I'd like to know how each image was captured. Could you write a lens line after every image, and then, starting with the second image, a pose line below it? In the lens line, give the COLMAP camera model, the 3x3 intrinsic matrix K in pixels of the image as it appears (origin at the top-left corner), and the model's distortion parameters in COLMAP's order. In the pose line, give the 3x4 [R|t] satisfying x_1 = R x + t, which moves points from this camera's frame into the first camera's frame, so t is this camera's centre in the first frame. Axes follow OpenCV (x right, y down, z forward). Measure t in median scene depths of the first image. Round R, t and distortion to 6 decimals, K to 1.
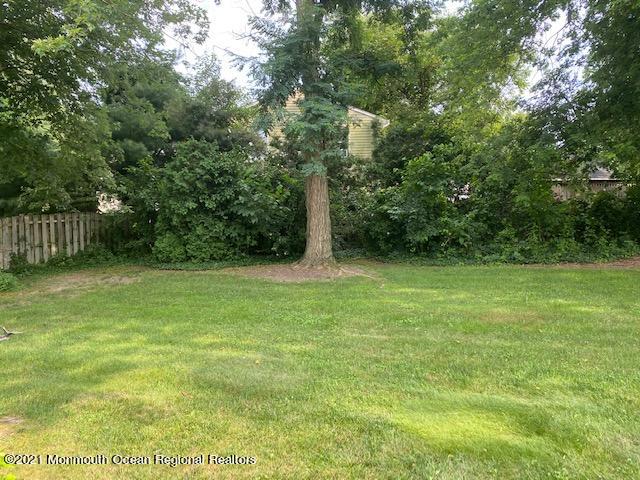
lens RADIAL K [[486.0, 0, 319.8], [0, 486.0, 228.7], [0, 0, 1]] dist [0.067922, -0.082509]
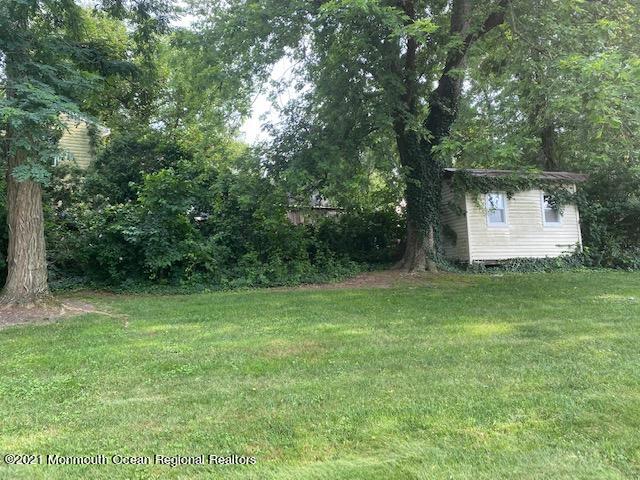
lens RADIAL K [[486.0, 0, 319.8], [0, 486.0, 228.7], [0, 0, 1]] dist [0.067922, -0.082509]
pose [[0.835847, 0.019648, 0.548611, -0.040578], [0.005122, 0.999037, -0.043584, -0.003026], [-0.548939, 0.039240, 0.834941, 0.103809]]
